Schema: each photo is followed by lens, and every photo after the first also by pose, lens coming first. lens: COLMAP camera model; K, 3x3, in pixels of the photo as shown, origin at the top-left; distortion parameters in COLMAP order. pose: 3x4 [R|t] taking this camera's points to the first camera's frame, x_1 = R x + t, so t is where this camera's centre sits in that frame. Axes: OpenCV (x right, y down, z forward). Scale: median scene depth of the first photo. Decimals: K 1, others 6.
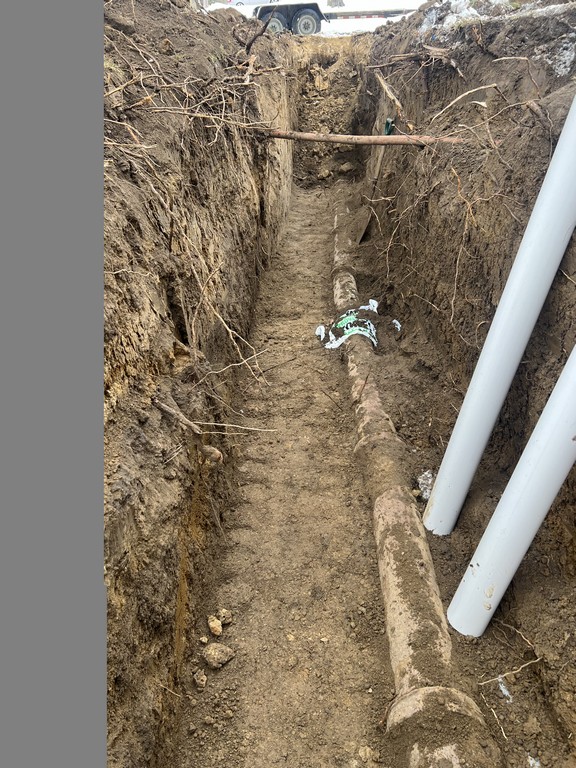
lens RADIAL K [[567.5, 0, 292.0], [0, 567.5, 384.4], [0, 0, 1]] dist [0.069799, -0.069442]
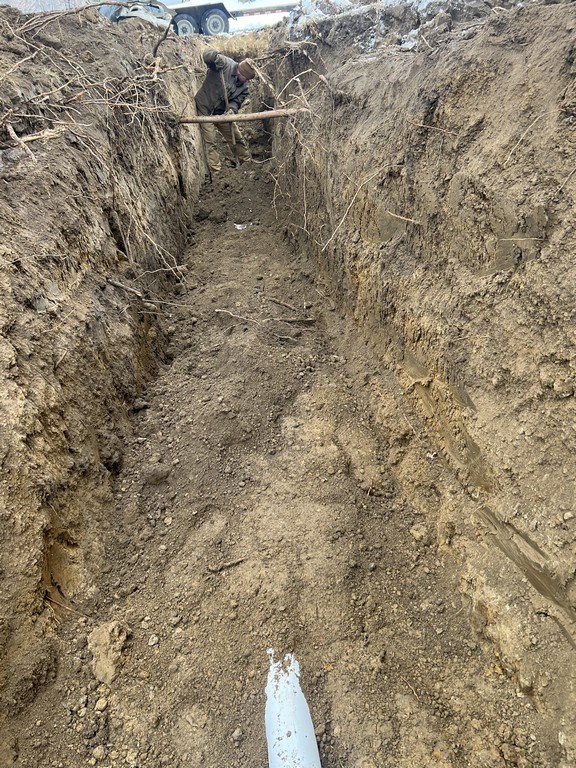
lens RADIAL K [[565.2, 0, 282.8], [0, 565.2, 386.5], [0, 0, 1]] dist [0.068854, -0.068173]
pose [[0.992229, -0.109707, 0.058704, 0.061069], [0.109045, 0.993933, 0.014373, 0.183883], [-0.059924, -0.007860, 0.998172, -0.325784]]
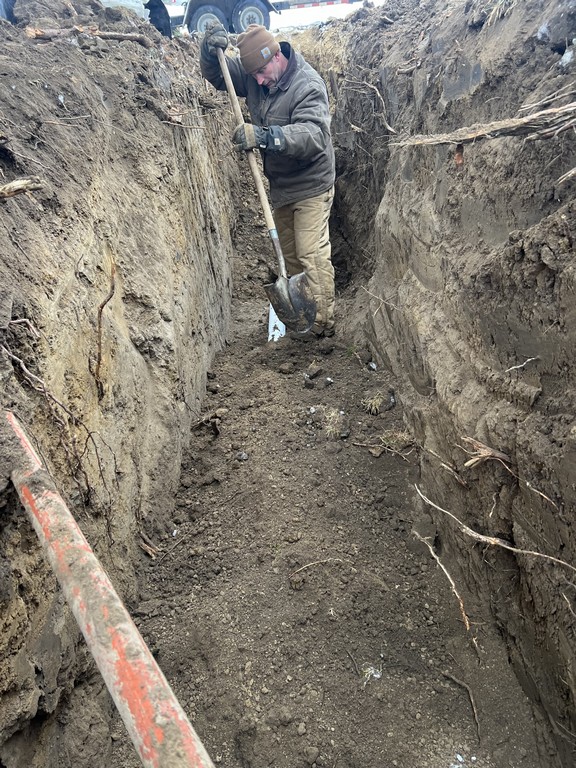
lens RADIAL K [[565.2, 0, 282.8], [0, 565.2, 386.5], [0, 0, 1]] dist [0.068854, -0.068173]
pose [[0.996741, -0.079906, 0.011059, 0.089706], [0.079822, 0.996778, 0.007883, -0.618482], [-0.011653, -0.006975, 0.999908, 1.033678]]
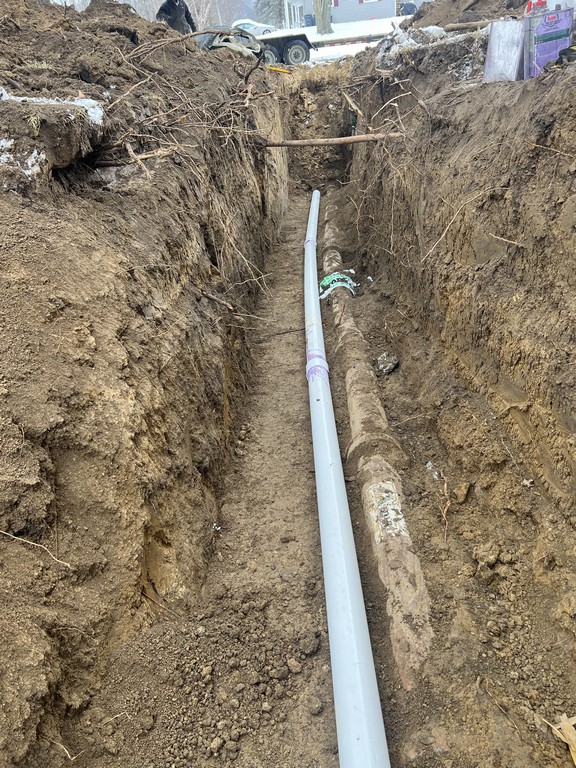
lens RADIAL K [[563.8, 0, 288.0], [0, 563.8, 384.0], [0, 0, 1]] dist [0.068201, -0.063151]
pose [[0.998279, -0.052633, -0.025873, 0.018571], [0.051747, 0.998088, -0.033816, 0.188492], [0.027604, 0.032419, 0.999093, -0.329408]]
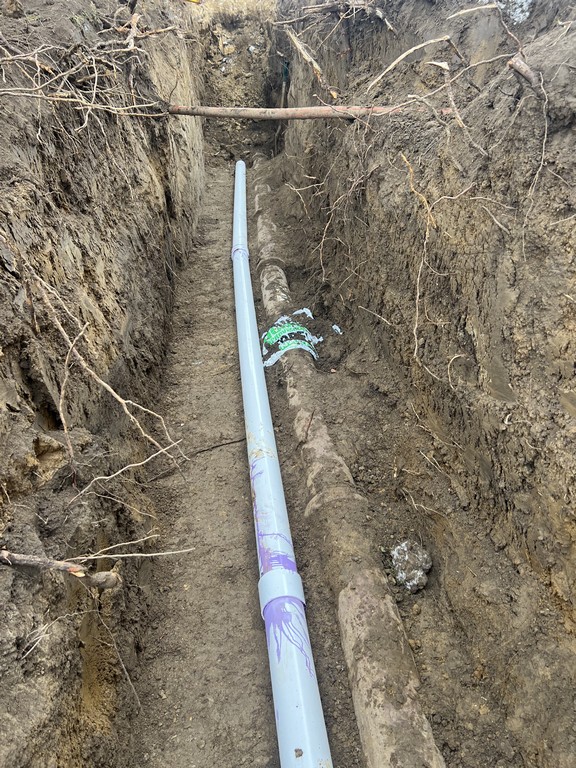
lens RADIAL K [[565.2, 0, 282.8], [0, 565.2, 386.5], [0, 0, 1]] dist [0.068854, -0.068173]
pose [[0.991403, -0.097651, 0.087086, 0.020747], [0.092780, 0.993976, 0.058335, -0.088202], [-0.092258, -0.049754, 0.994491, 0.170485]]
